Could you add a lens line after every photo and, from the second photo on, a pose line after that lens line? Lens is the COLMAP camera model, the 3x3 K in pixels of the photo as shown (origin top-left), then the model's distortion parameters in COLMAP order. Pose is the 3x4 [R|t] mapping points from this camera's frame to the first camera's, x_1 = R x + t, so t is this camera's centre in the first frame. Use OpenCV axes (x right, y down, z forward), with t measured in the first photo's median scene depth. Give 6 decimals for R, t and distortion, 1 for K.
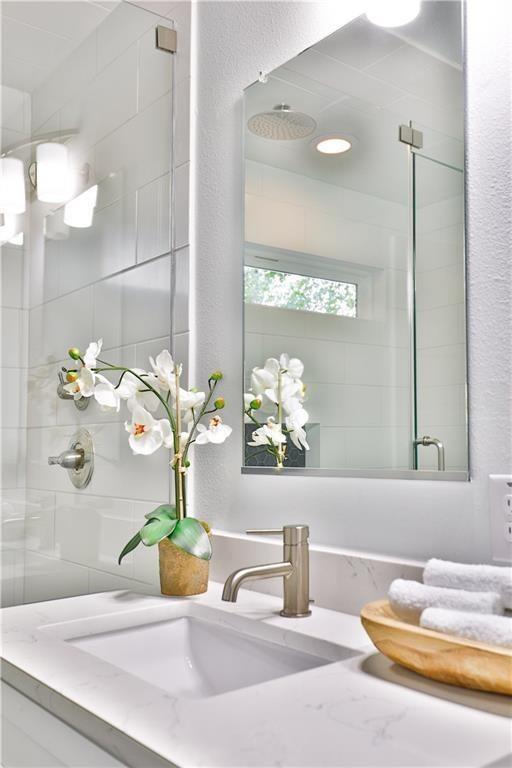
lens RADIAL K [[727.2, 0, 259.4], [0, 727.2, 391.9], [0, 0, 1]] dist [0.037147, 0.000000]
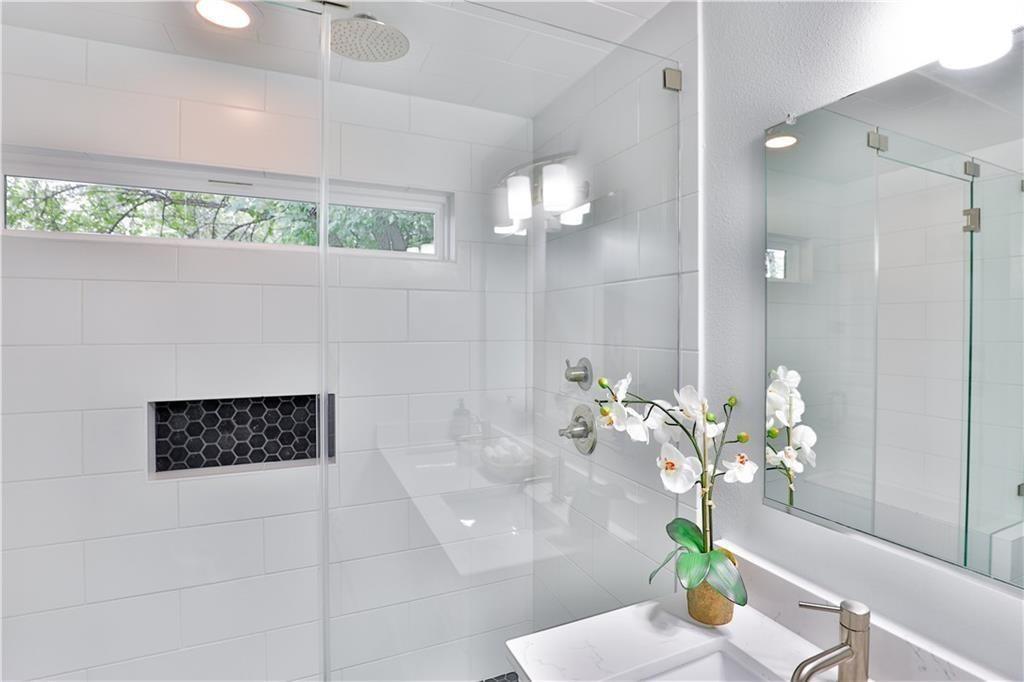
lens RADIAL K [[530.9, 0, 564.8], [0, 530.9, 342.1], [0, 0, 1]] dist [-0.028092, -0.003026]
pose [[0.980376, 0.008514, -0.196955, -0.156952], [0.004363, 0.997885, 0.064853, -0.171827], [0.197090, -0.064440, 0.978265, 0.209923]]
